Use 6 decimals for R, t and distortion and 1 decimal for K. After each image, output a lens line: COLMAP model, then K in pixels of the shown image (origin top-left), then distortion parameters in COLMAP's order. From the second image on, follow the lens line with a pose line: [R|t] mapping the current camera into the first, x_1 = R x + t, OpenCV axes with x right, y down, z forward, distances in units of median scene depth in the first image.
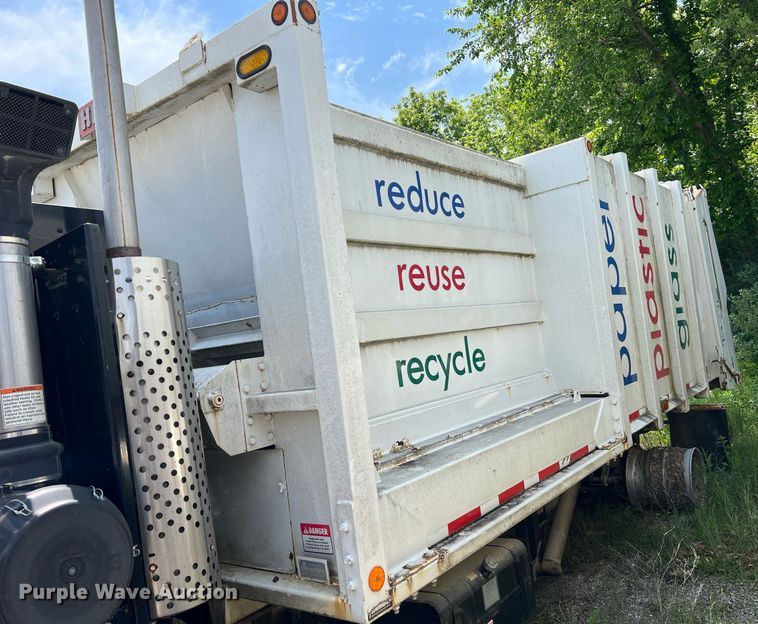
lens RADIAL K [[662.9, 0, 379.0], [0, 662.9, 312.0], [0, 0, 1]] dist [0.047273, -0.010782]
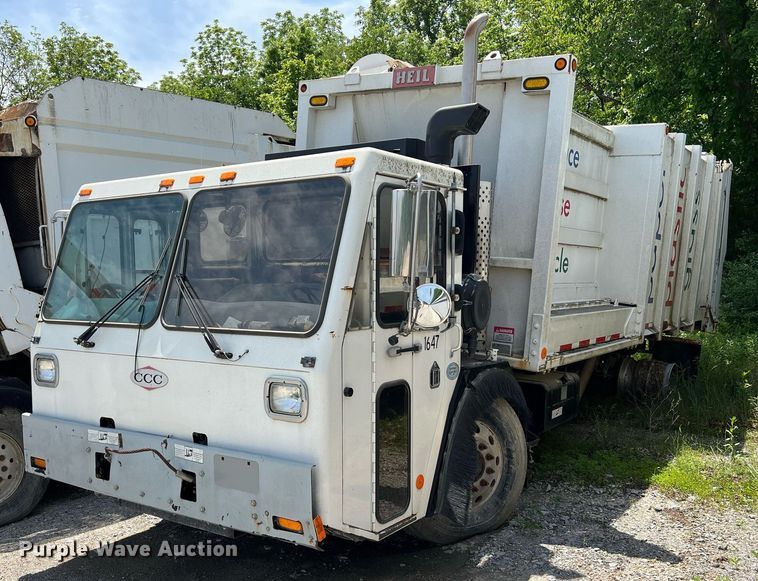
lens RADIAL K [[689.8, 0, 378.2], [0, 689.8, 304.5], [0, 0, 1]] dist [0.042086, -0.008871]
pose [[0.980457, 0.190534, 0.048992, -0.281115], [-0.195498, 0.971458, 0.134348, 0.027577], [-0.021996, -0.141300, 0.989722, -0.480335]]
